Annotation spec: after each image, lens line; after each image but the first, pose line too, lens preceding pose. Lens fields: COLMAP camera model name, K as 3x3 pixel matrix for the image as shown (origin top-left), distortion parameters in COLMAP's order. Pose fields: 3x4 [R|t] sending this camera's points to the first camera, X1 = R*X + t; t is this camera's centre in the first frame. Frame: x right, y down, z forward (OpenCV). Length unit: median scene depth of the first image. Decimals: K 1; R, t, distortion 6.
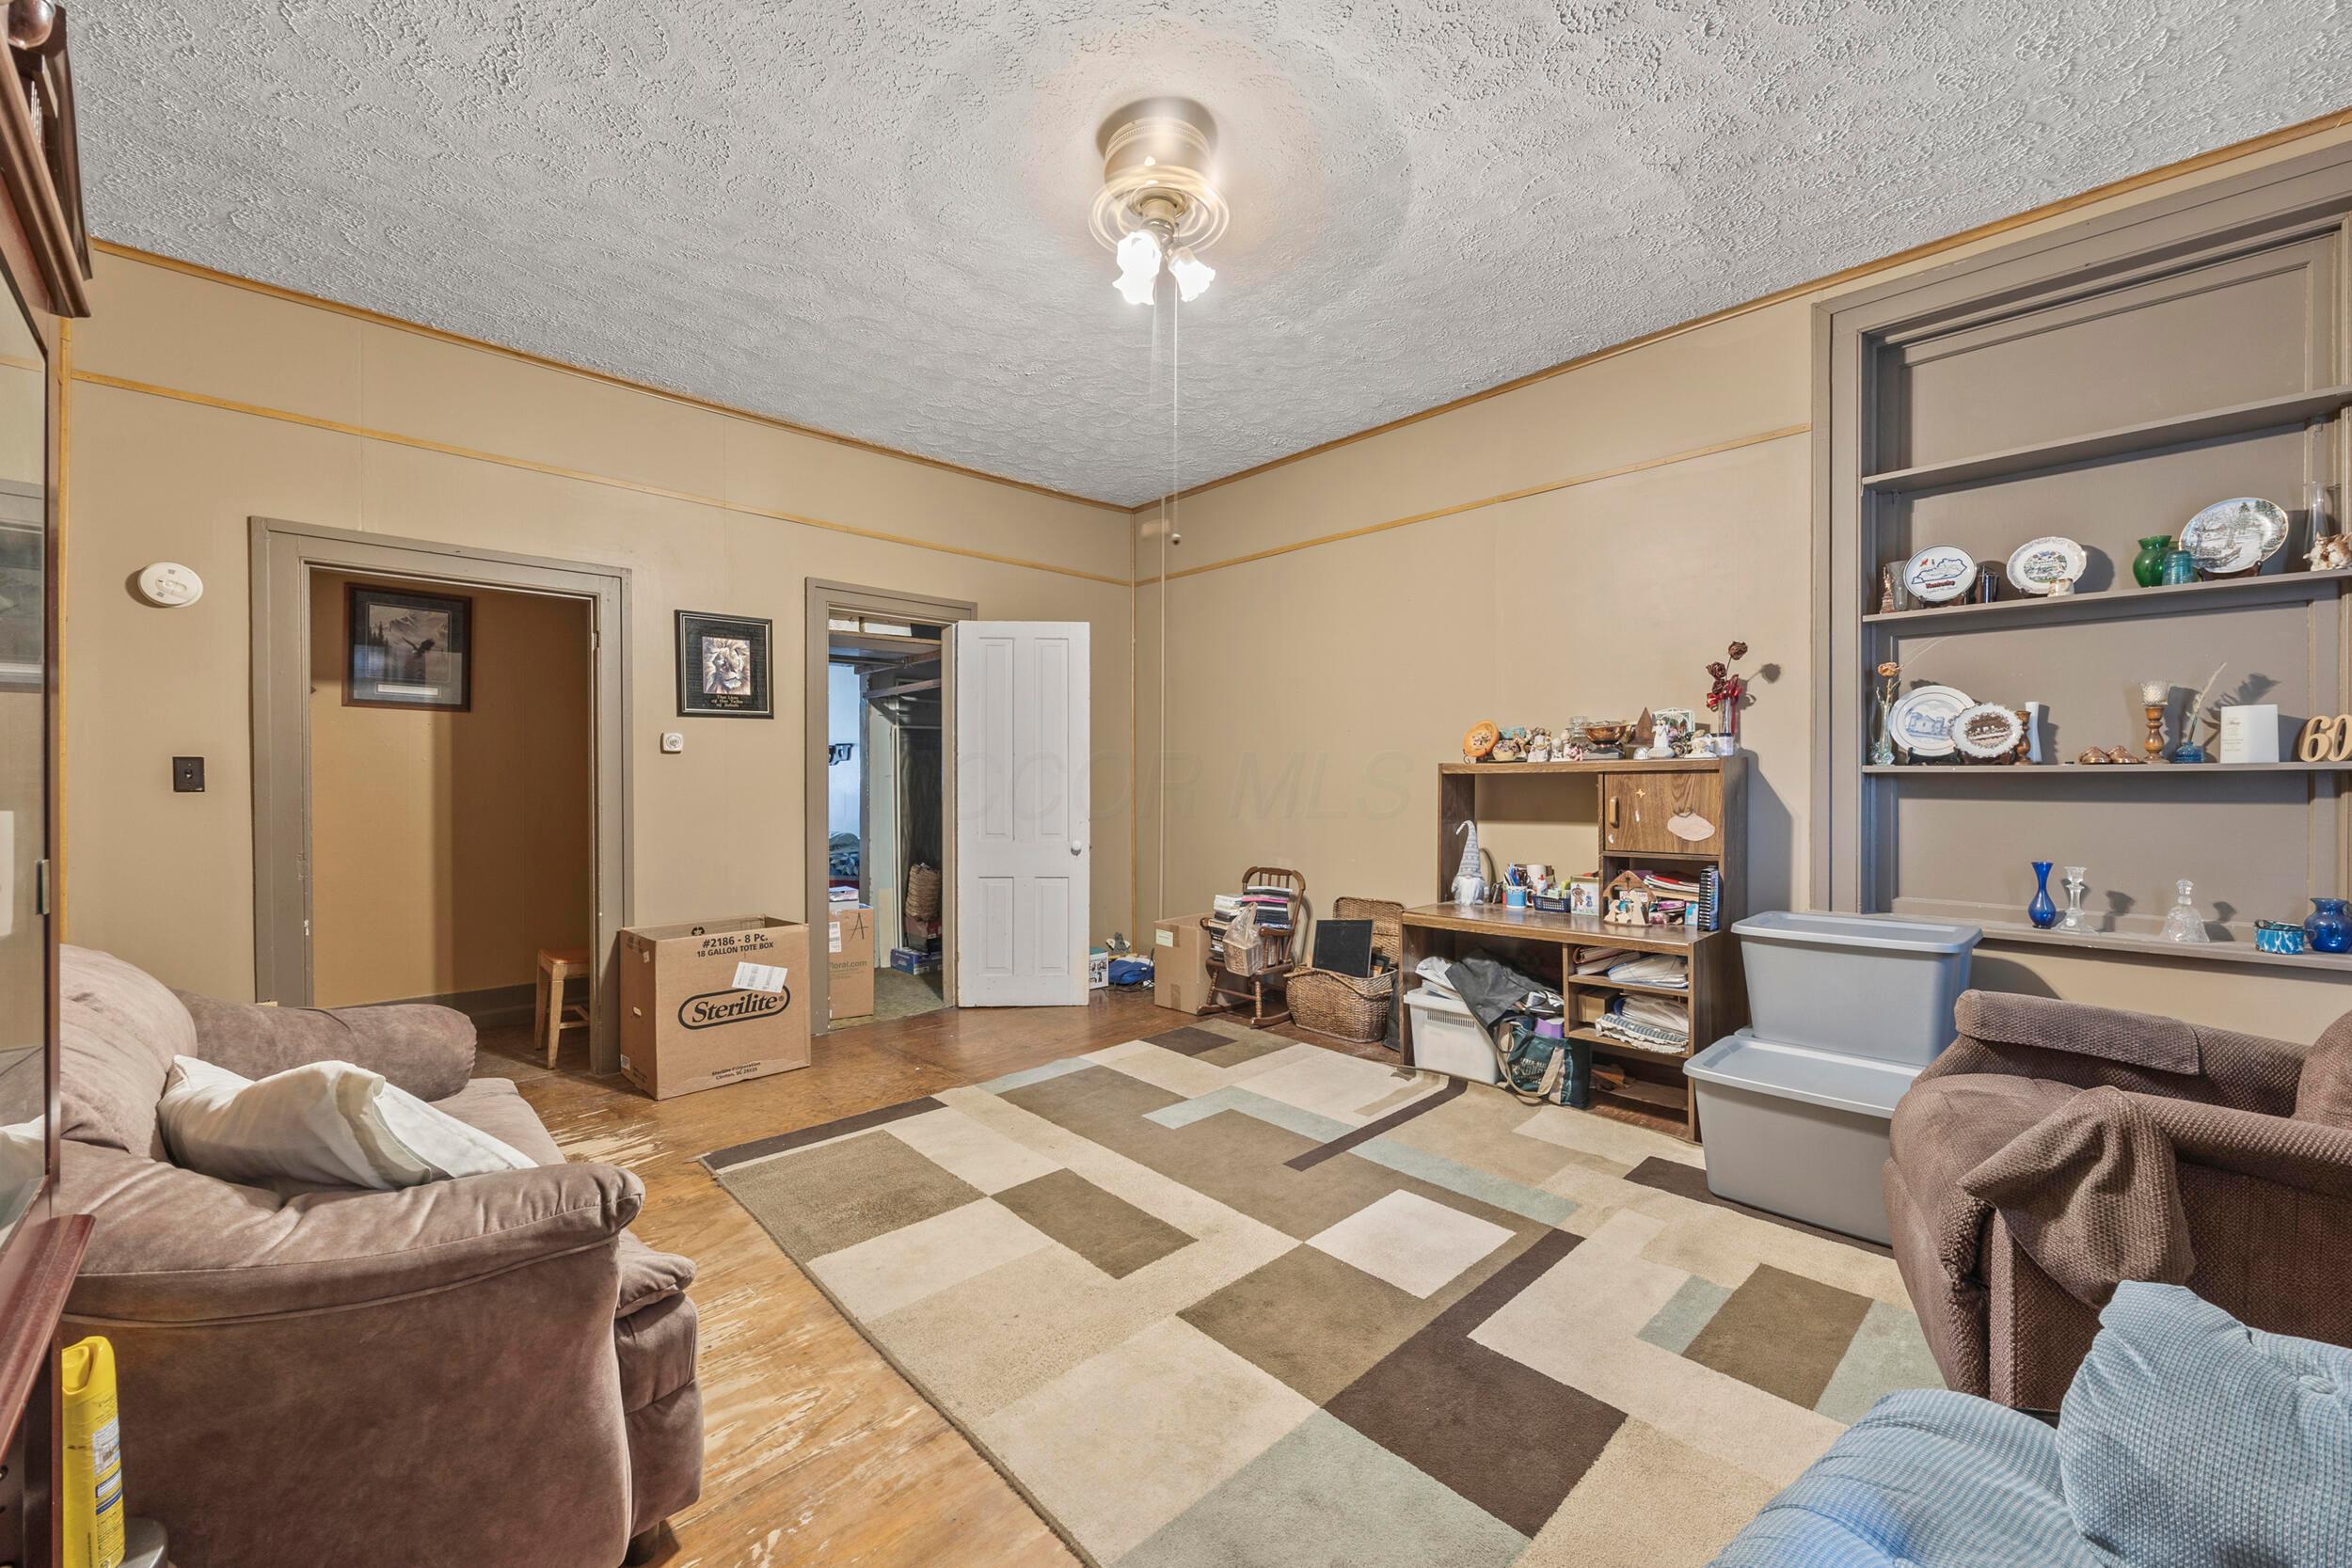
lens RADIAL K [[908.8, 0, 1176.0], [0, 908.8, 784.0], [0, 0, 1]] dist [-0.001497, 0.000392]
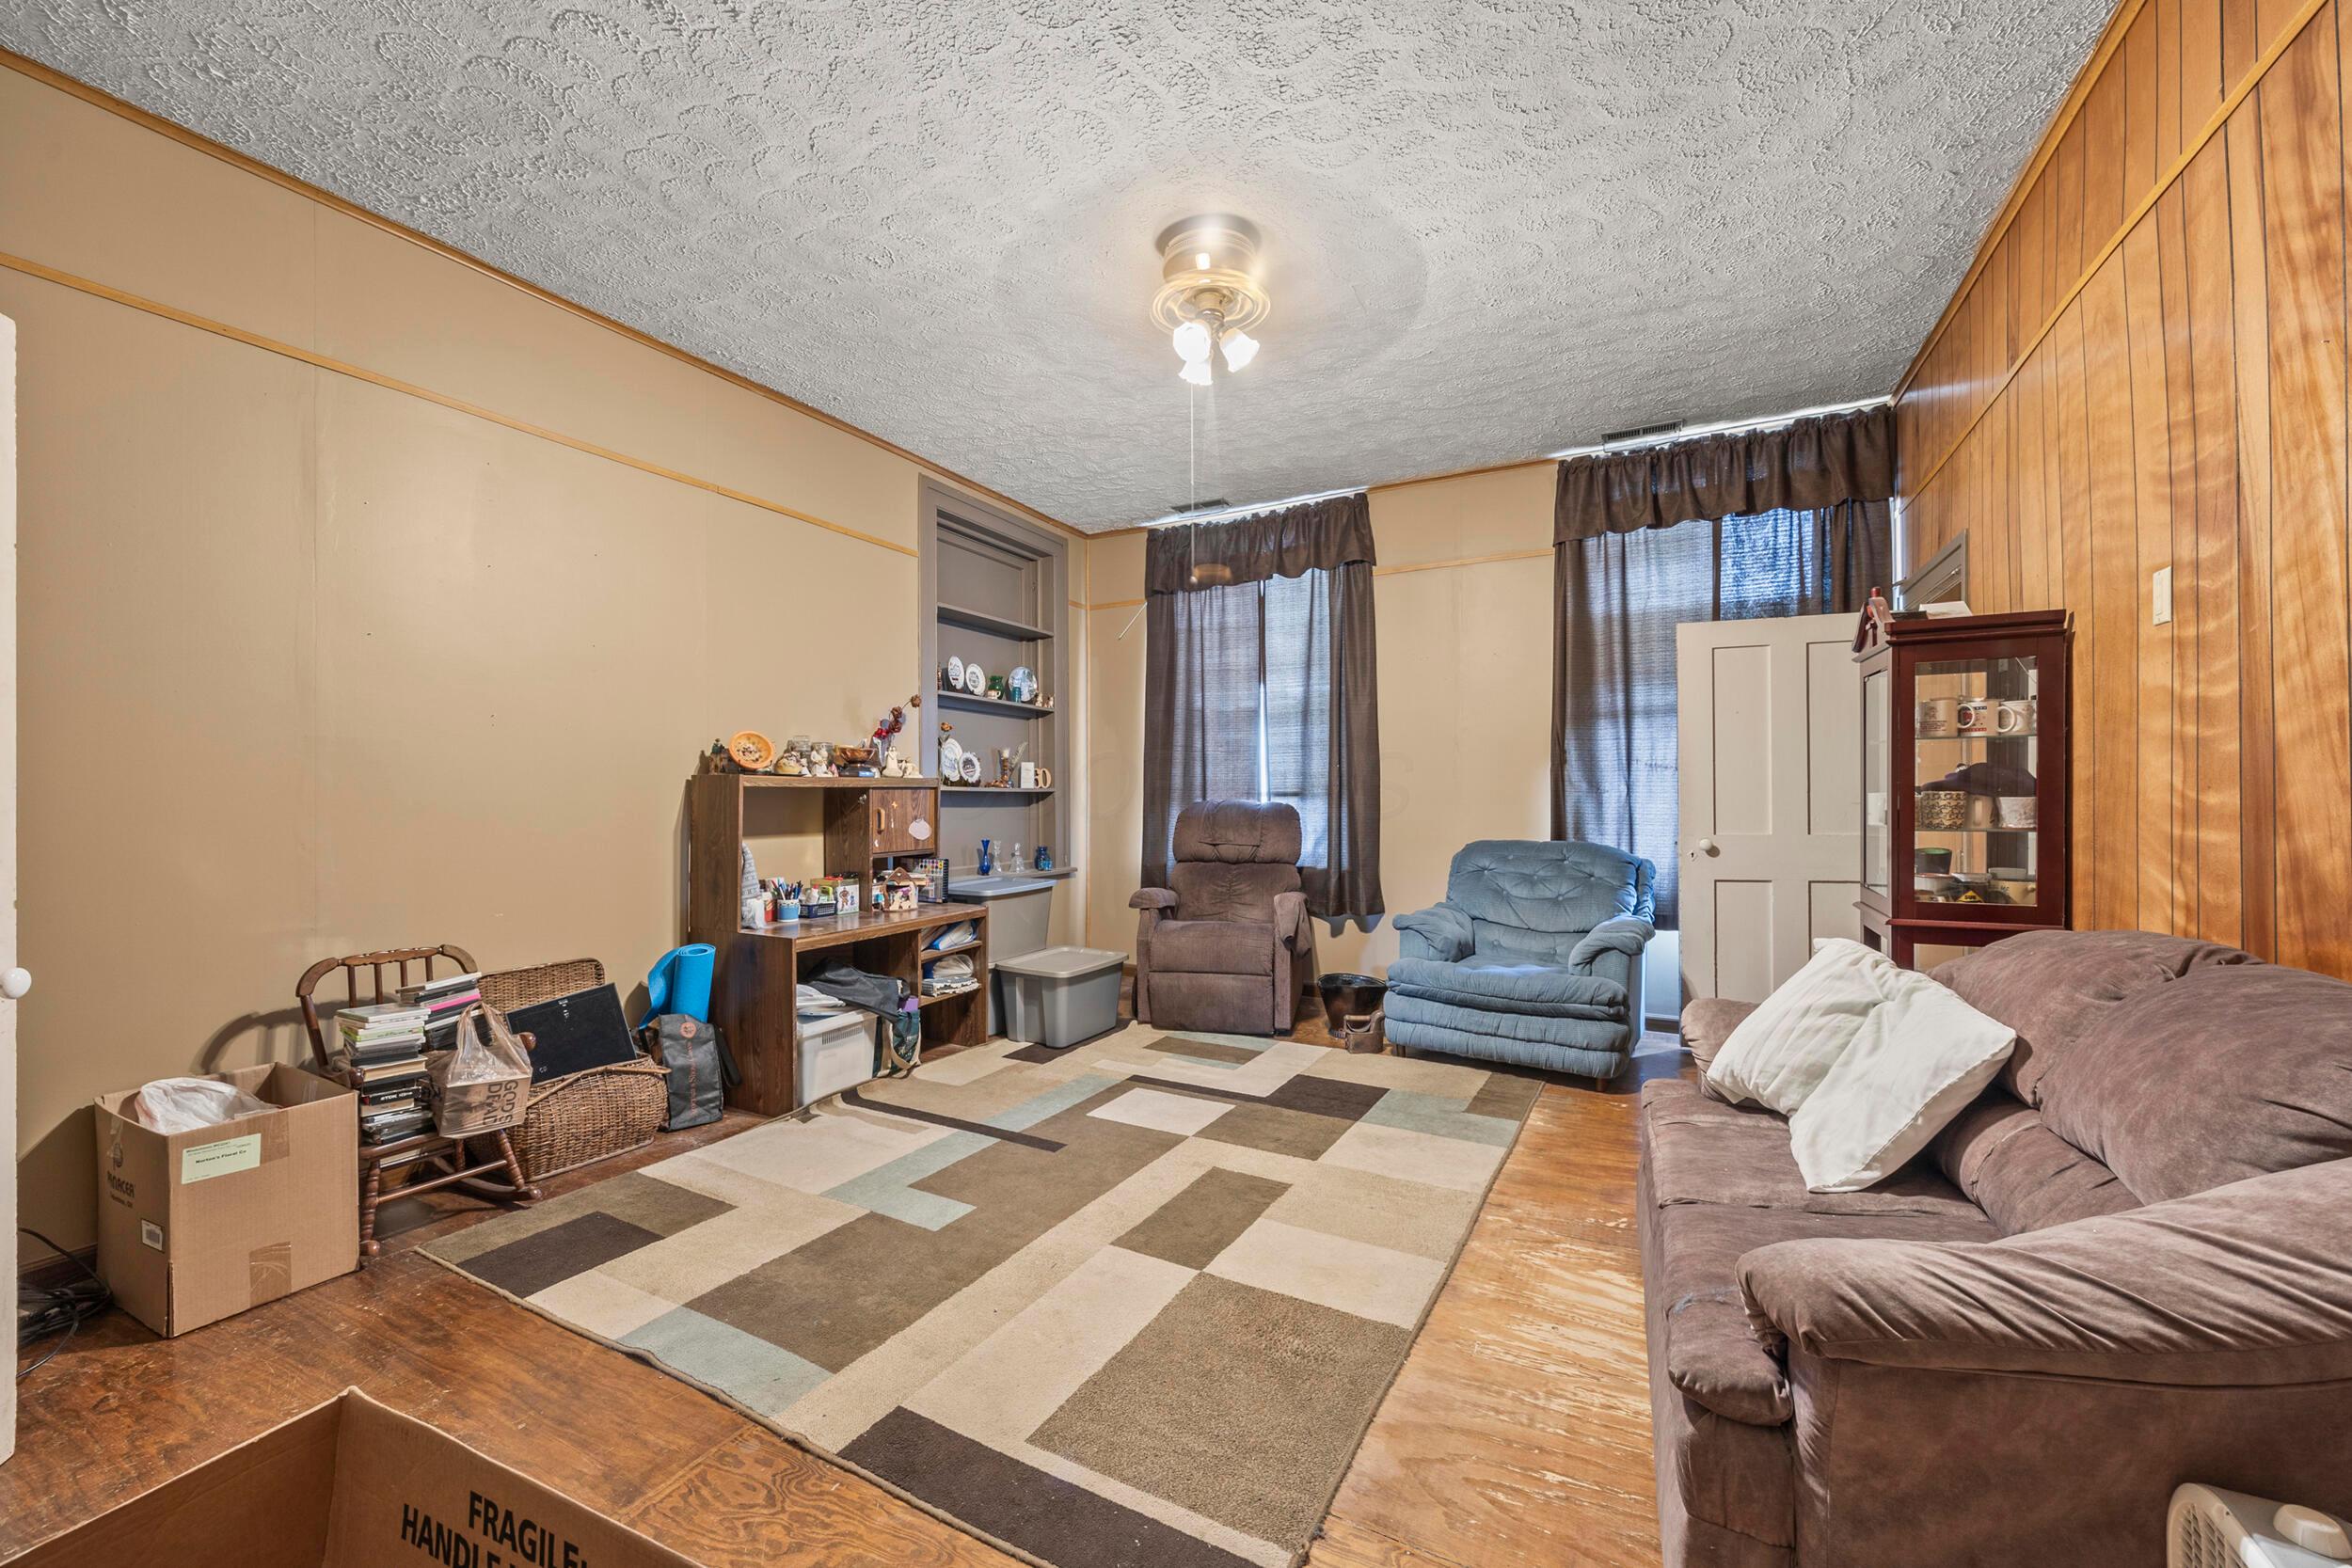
lens RADIAL K [[930.6, 0, 1174.6], [0, 930.6, 802.9], [0, 0, 1]] dist [0.000333, 0.000113]
pose [[-0.310674, -0.001117, 0.950516, -0.907393], [0.004951, 0.999984, 0.002794, 0.005610], [-0.950504, 0.005574, -0.310664, 1.133191]]
